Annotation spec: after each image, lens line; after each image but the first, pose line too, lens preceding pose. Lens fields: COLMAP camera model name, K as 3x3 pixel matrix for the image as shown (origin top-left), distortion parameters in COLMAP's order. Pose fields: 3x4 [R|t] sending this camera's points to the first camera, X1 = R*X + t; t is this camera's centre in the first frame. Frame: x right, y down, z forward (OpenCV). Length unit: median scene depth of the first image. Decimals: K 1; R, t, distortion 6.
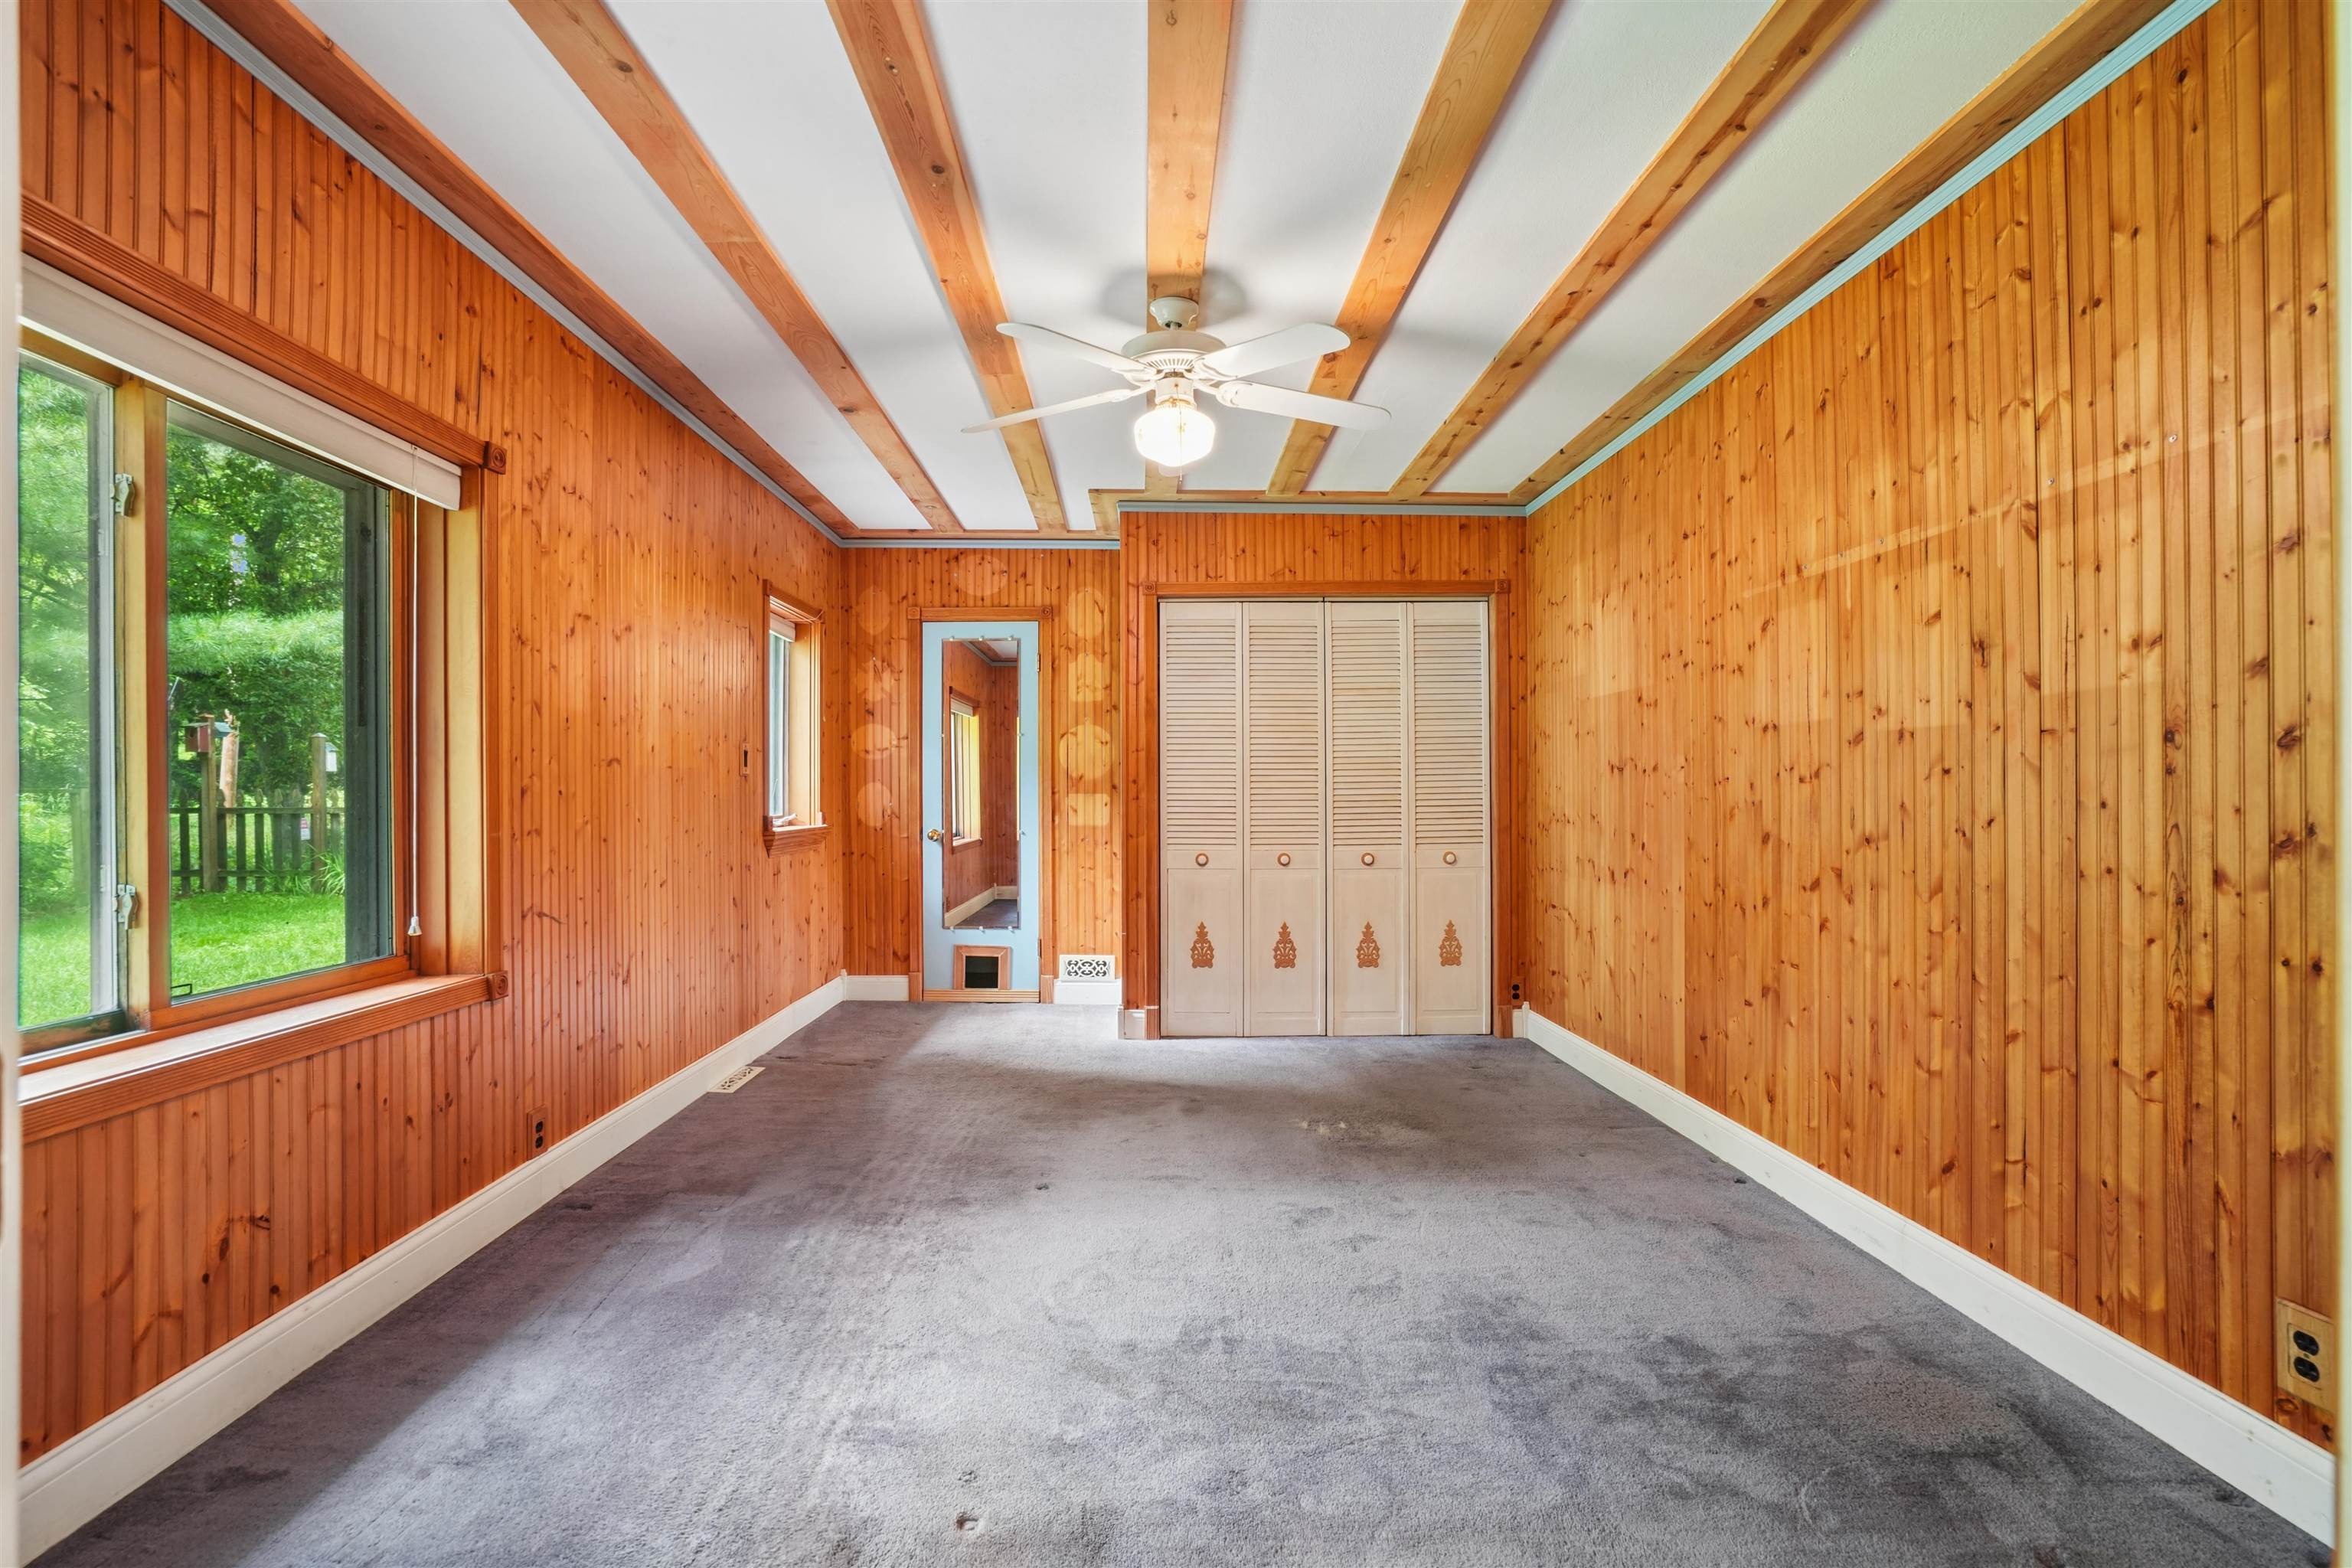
lens RADIAL K [[1088.2, 0, 1176.6], [0, 1088.2, 791.0], [0, 0, 1]] dist [-0.027278, 0.009814]
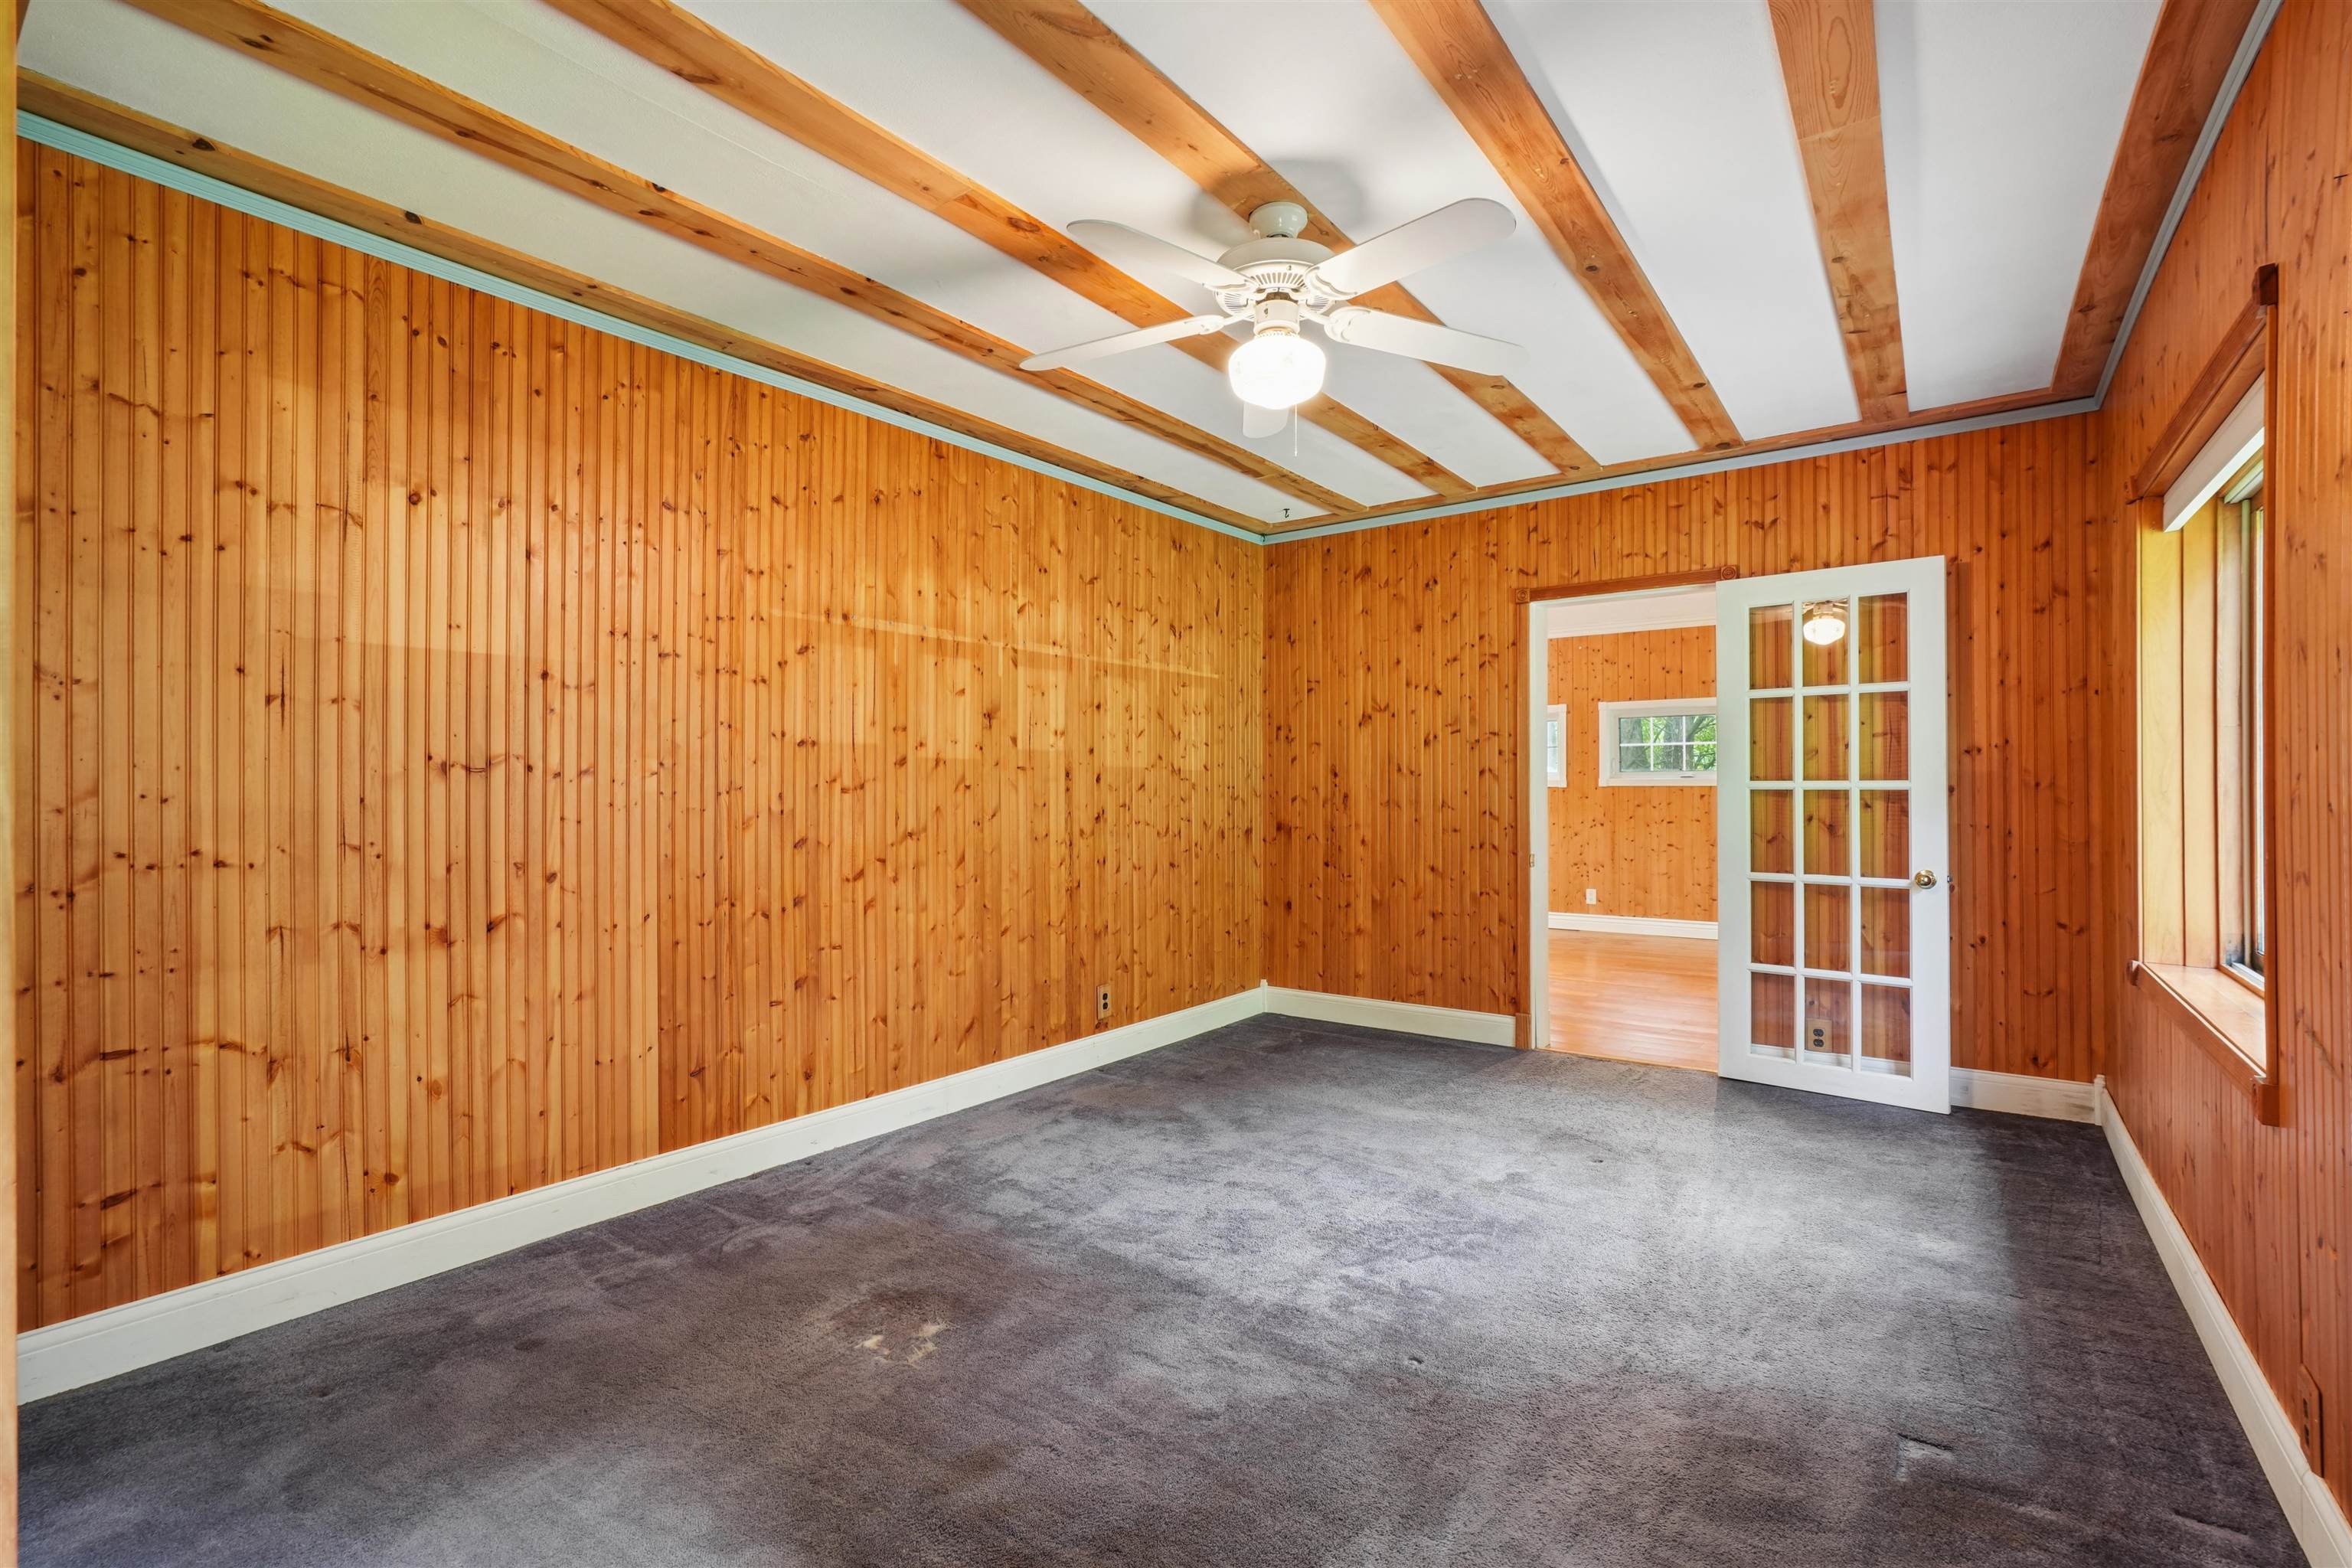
lens RADIAL K [[1088.2, 0, 1172.1], [0, 1088.2, 779.4], [0, 0, 1]] dist [-0.027278, 0.009814]
pose [[-0.789338, 0.008411, 0.613902, -0.516991], [0.000614, 0.999916, -0.012911, -0.007627], [-0.613959, -0.009814, -0.789277, 1.967230]]
